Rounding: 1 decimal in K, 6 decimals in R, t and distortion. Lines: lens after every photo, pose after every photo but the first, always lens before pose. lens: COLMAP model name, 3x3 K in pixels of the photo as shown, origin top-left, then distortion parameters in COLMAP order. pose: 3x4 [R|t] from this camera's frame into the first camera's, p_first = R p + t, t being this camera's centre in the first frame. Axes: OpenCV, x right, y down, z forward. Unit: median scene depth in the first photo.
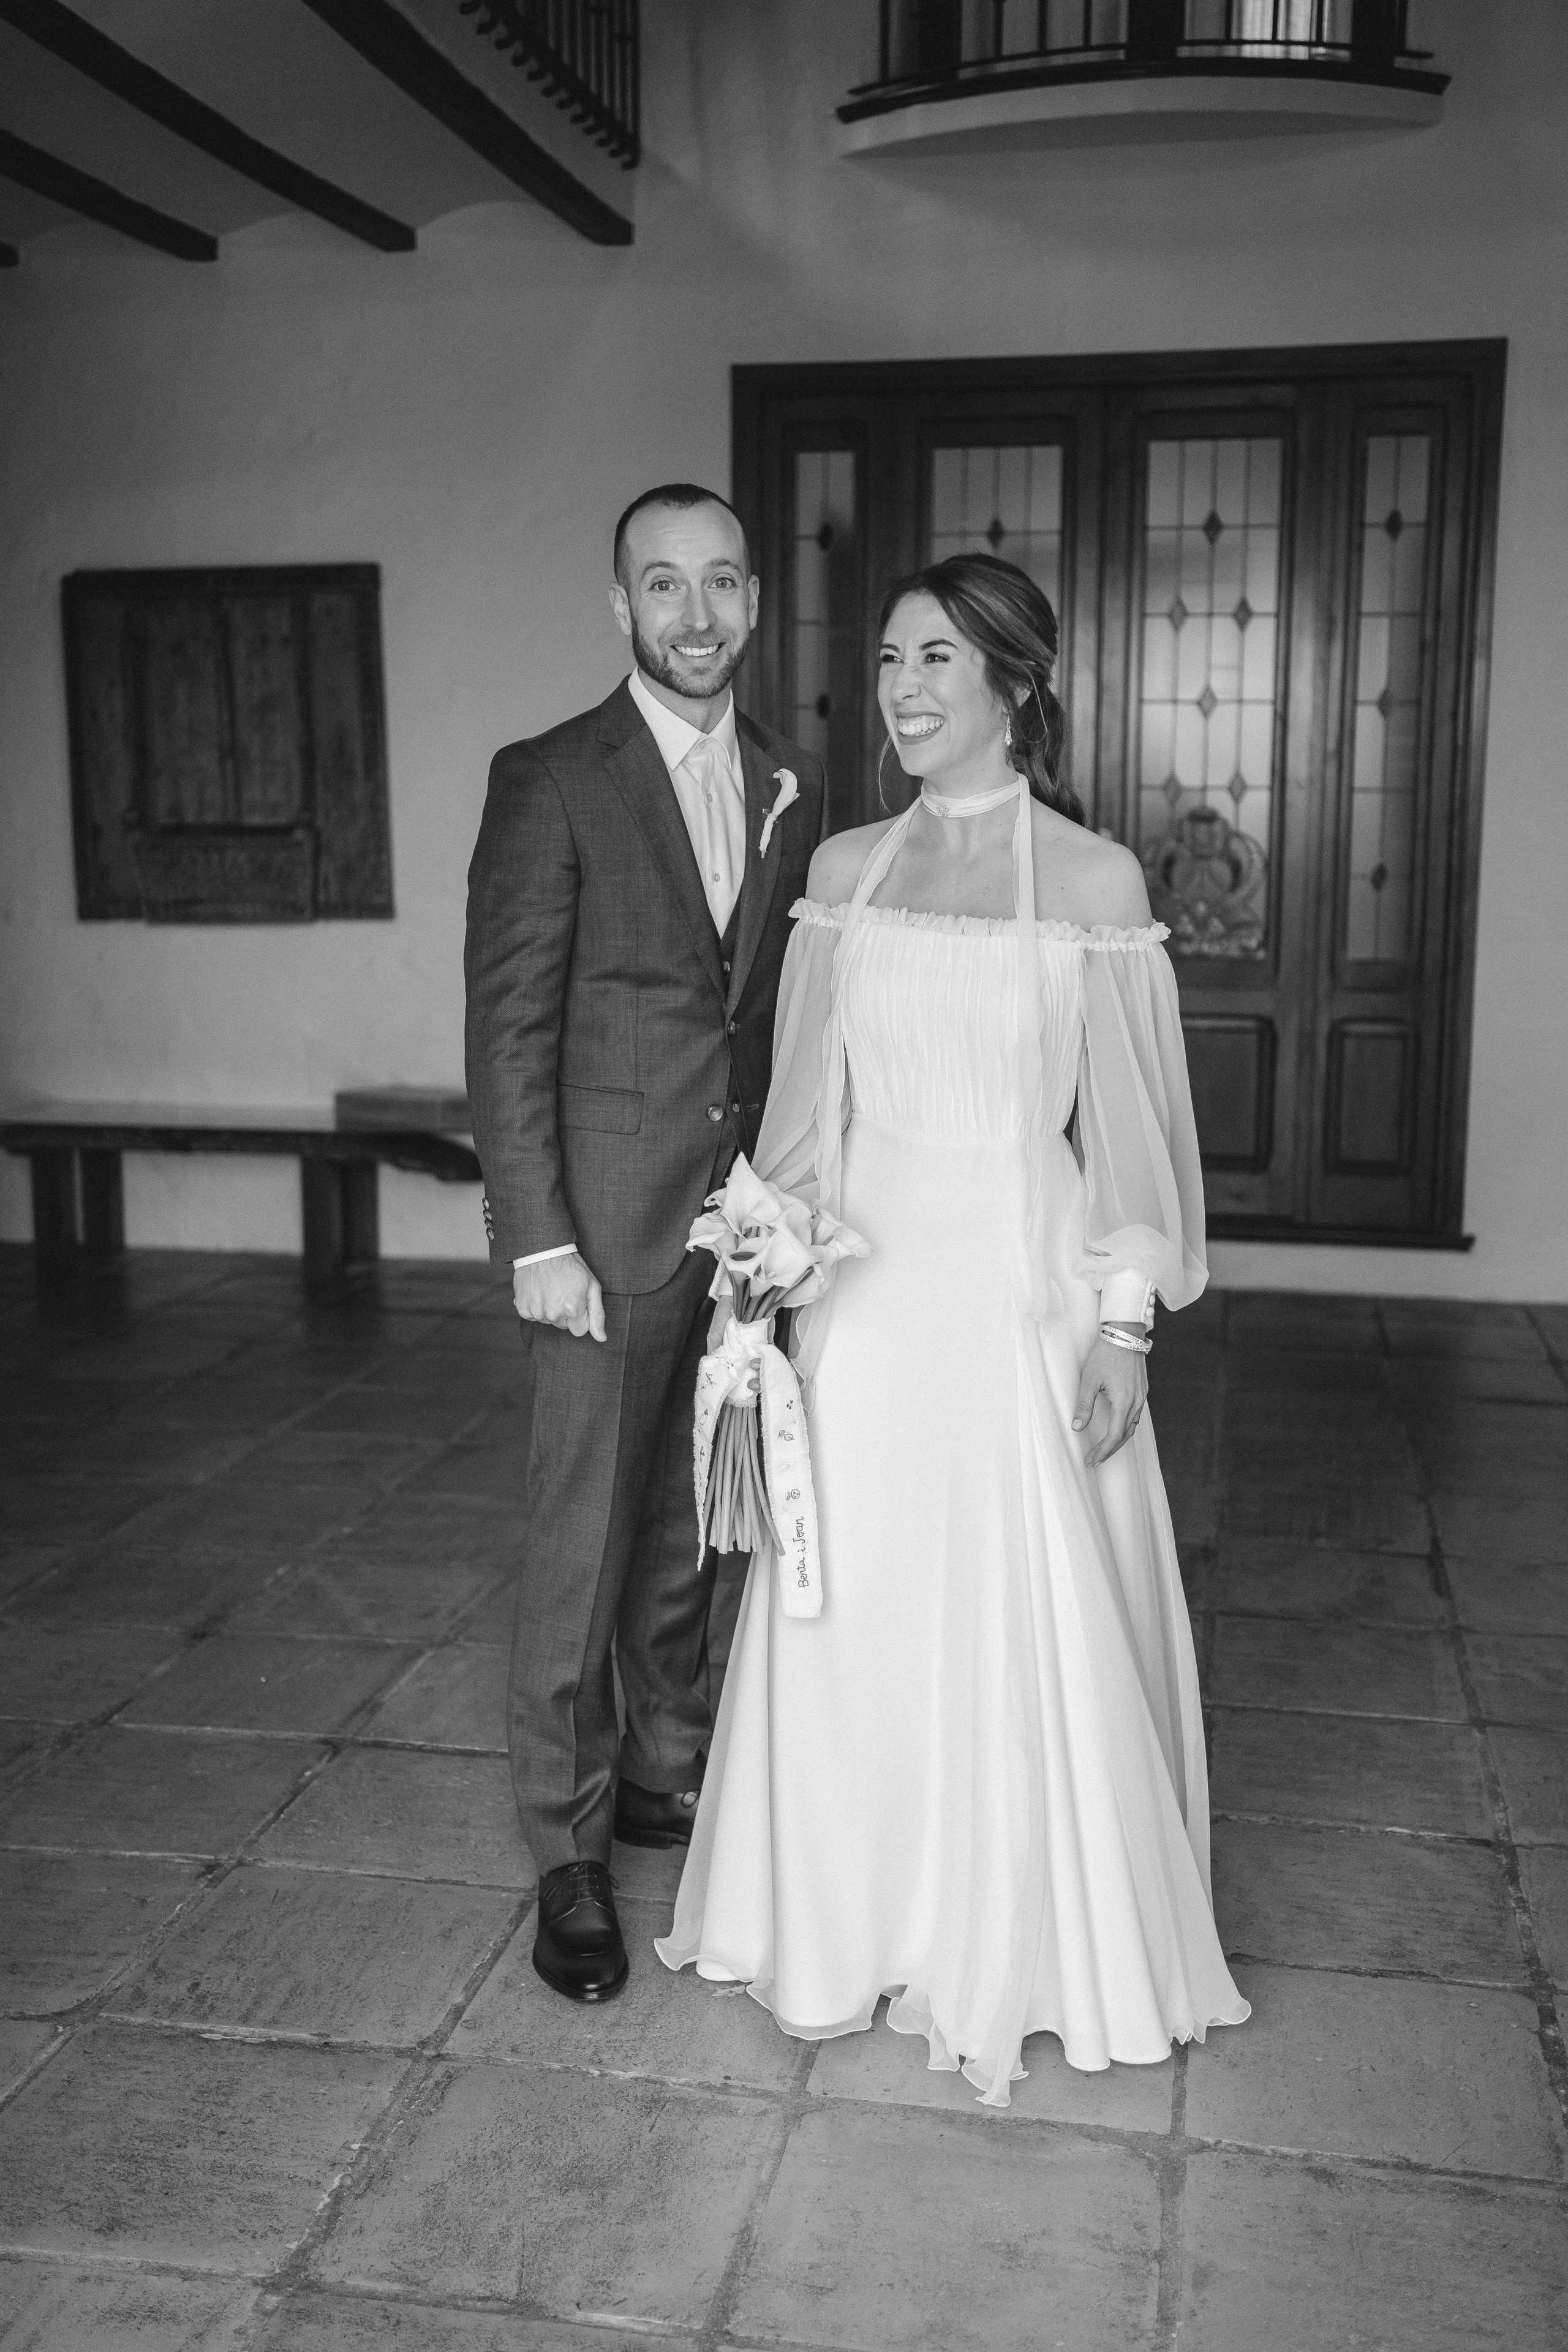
lens RADIAL K [[2441.1, 0, 781.4], [0, 2441.1, 1191.8], [0, 0, 1]] dist [-0.030053, 0.000000]
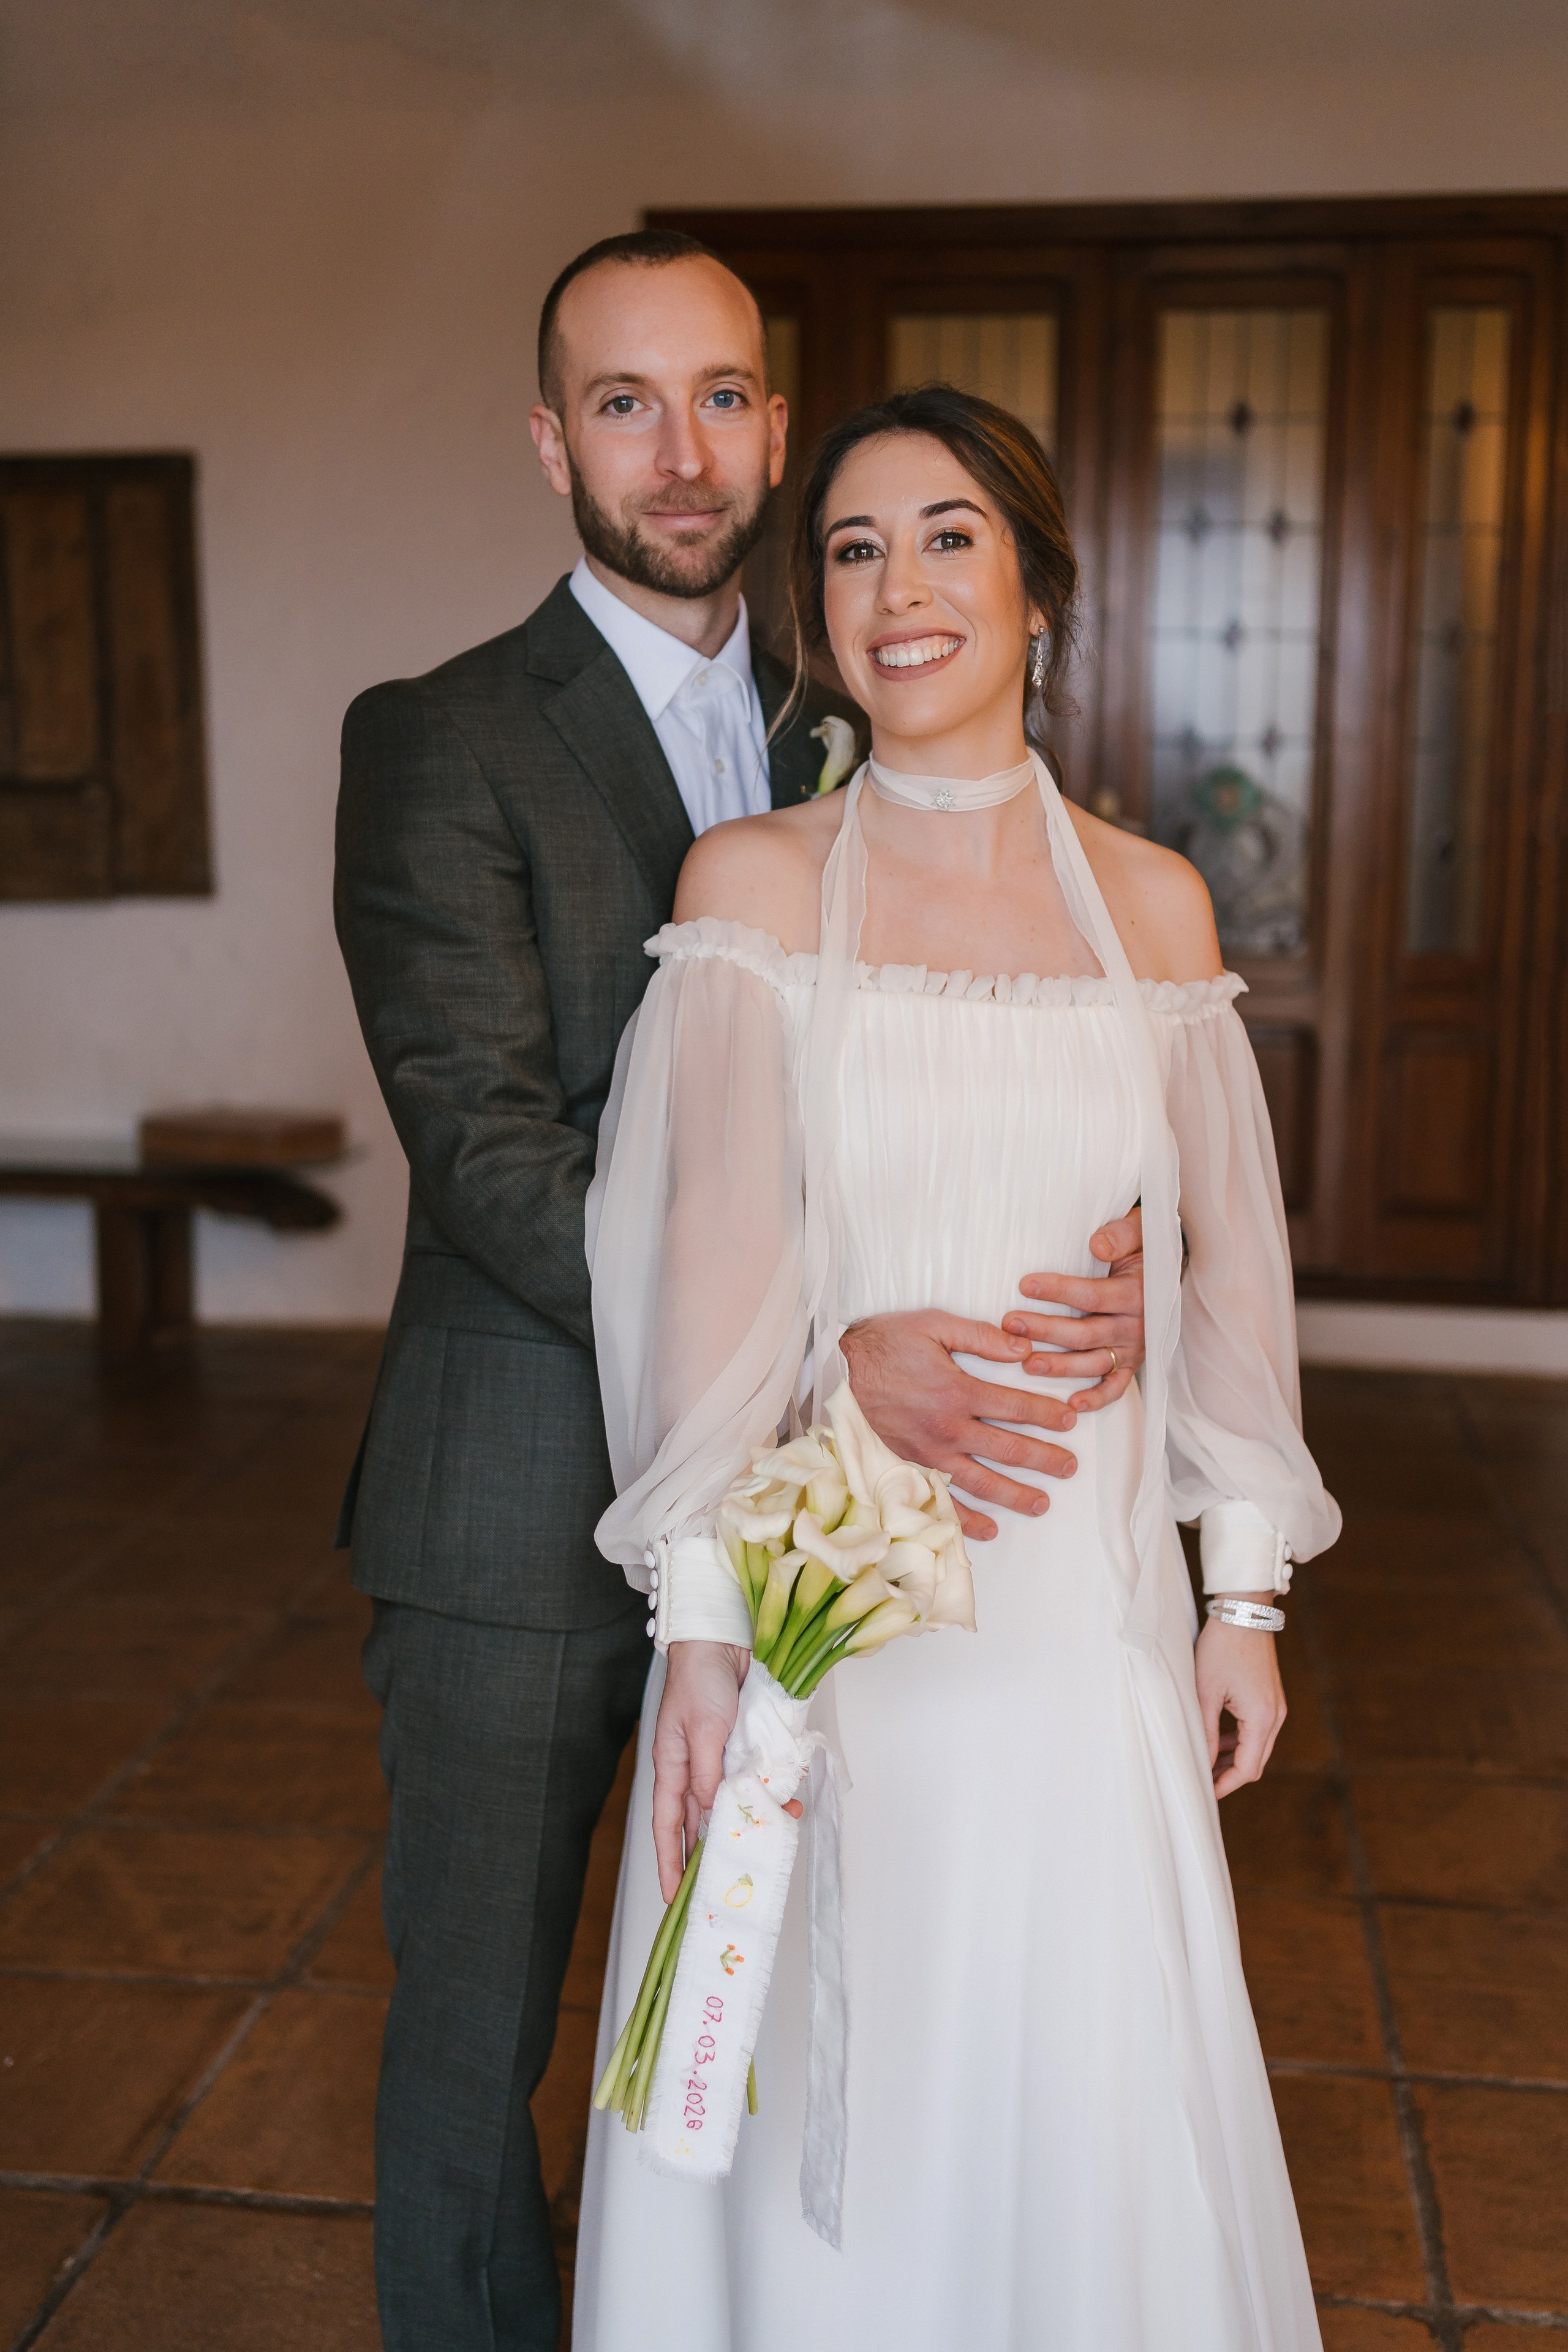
lens RADIAL K [[2441.1, 0, 785.1], [0, 2441.1, 1170.5], [0, 0, 1]] dist [-0.030053, 0.000000]
pose [[0.997789, -0.002802, 0.066401, -0.033806], [0.002132, 0.999946, 0.010164, -0.040267], [-0.066426, -0.010000, 0.997741, 0.251922]]
